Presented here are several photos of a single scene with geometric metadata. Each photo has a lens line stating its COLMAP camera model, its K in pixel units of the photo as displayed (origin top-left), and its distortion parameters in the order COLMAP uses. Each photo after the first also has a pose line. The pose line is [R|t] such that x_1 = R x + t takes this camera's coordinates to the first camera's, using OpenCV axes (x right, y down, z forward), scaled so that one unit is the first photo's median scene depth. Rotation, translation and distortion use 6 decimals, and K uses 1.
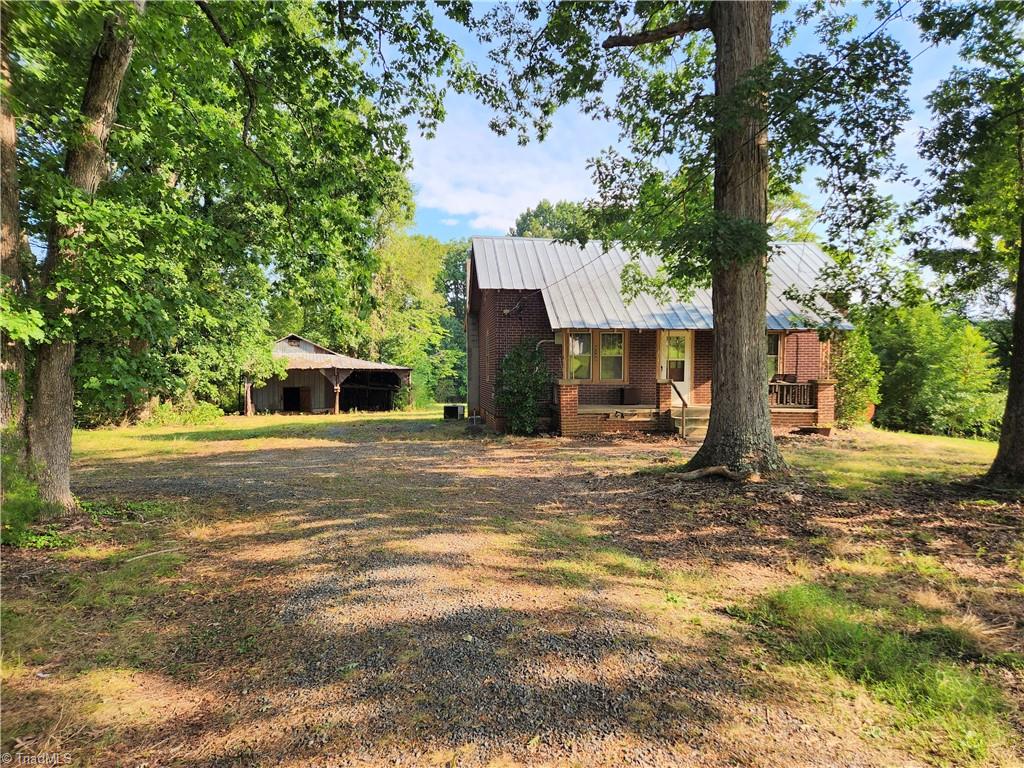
lens RADIAL K [[682.6, 0, 516.7], [0, 682.6, 385.6], [0, 0, 1]] dist [0.054479, -0.024109]
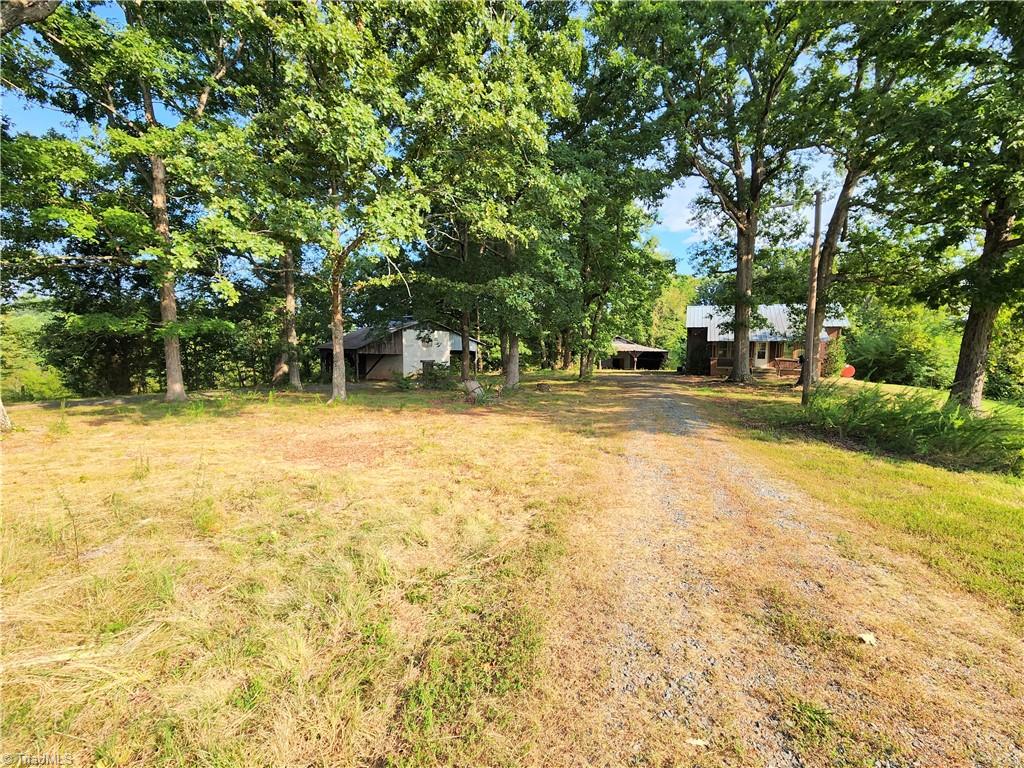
lens RADIAL K [[419.5, 0, 521.5], [0, 419.5, 387.1], [0, 0, 1]] dist [0.002484, -0.000023]
pose [[0.869746, 0.053067, -0.490638, 0.139265], [-0.019854, 0.997159, 0.072656, 0.002904], [0.493100, -0.053451, 0.868329, -0.575646]]
